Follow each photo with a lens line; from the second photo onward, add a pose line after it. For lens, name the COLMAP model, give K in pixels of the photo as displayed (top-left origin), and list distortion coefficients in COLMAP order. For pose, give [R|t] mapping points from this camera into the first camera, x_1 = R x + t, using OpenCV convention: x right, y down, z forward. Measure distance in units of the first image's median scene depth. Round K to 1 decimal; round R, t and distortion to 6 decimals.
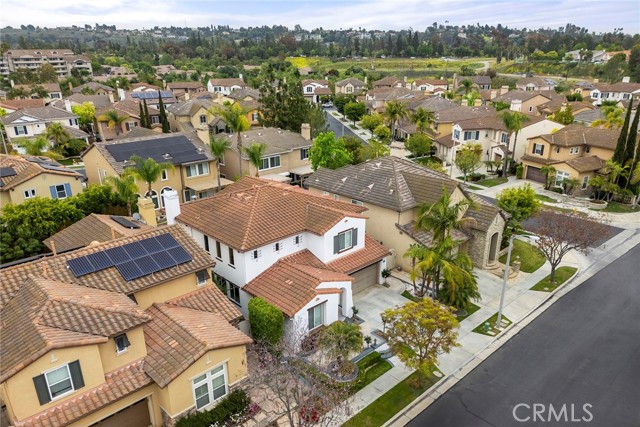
lens RADIAL K [[471.0, 0, 310.1], [0, 471.0, 215.2], [0, 0, 1]] dist [0.058153, -0.006724]
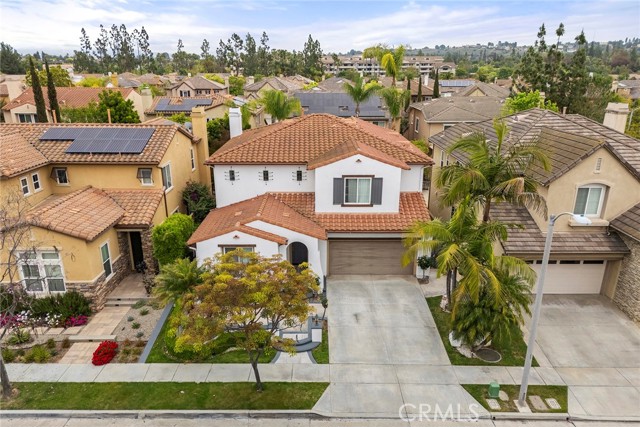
lens RADIAL K [[471.0, 0, 310.1], [0, 471.0, 215.2], [0, 0, 1]] dist [0.058153, -0.006724]
pose [[0.740932, 0.221307, -0.634069, 0.473651], [-0.237196, 0.969531, 0.061220, 0.063190], [0.628298, 0.105039, 0.770849, 0.431985]]
